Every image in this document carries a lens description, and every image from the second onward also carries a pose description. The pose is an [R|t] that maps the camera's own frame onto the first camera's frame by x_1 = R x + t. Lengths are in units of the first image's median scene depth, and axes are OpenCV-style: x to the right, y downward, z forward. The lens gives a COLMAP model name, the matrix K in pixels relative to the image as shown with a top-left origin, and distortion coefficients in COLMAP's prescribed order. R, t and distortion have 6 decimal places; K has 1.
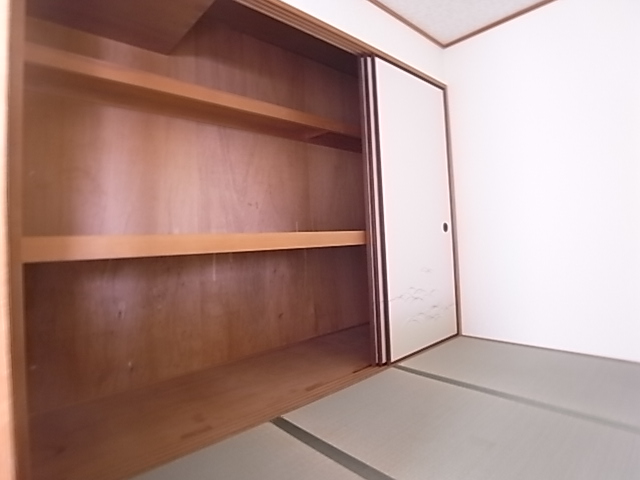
lens RADIAL K [[363.3, 0, 319.9], [0, 363.3, 240.2], [0, 0, 1]] dist [-0.066501, 0.016208]
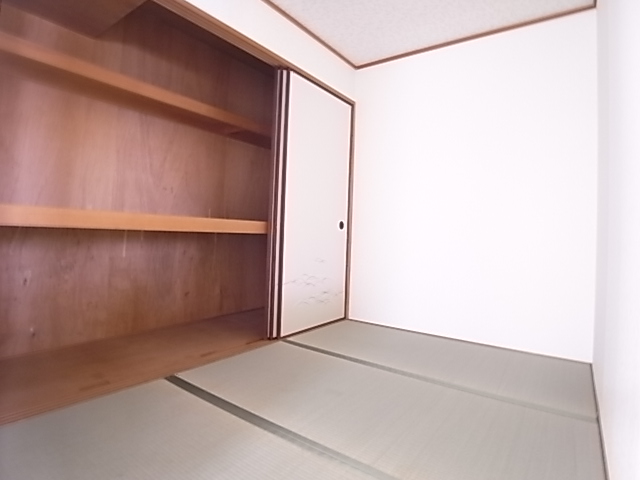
lens RADIAL K [[363.3, 0, 318.7], [0, 363.3, 235.6], [0, 0, 1]] dist [-0.066501, 0.016208]
pose [[0.977131, 0.077567, 0.197985, 0.058549], [-0.078767, 0.996891, -0.001817, 0.005922], [-0.197510, -0.013819, 0.980203, -0.150824]]
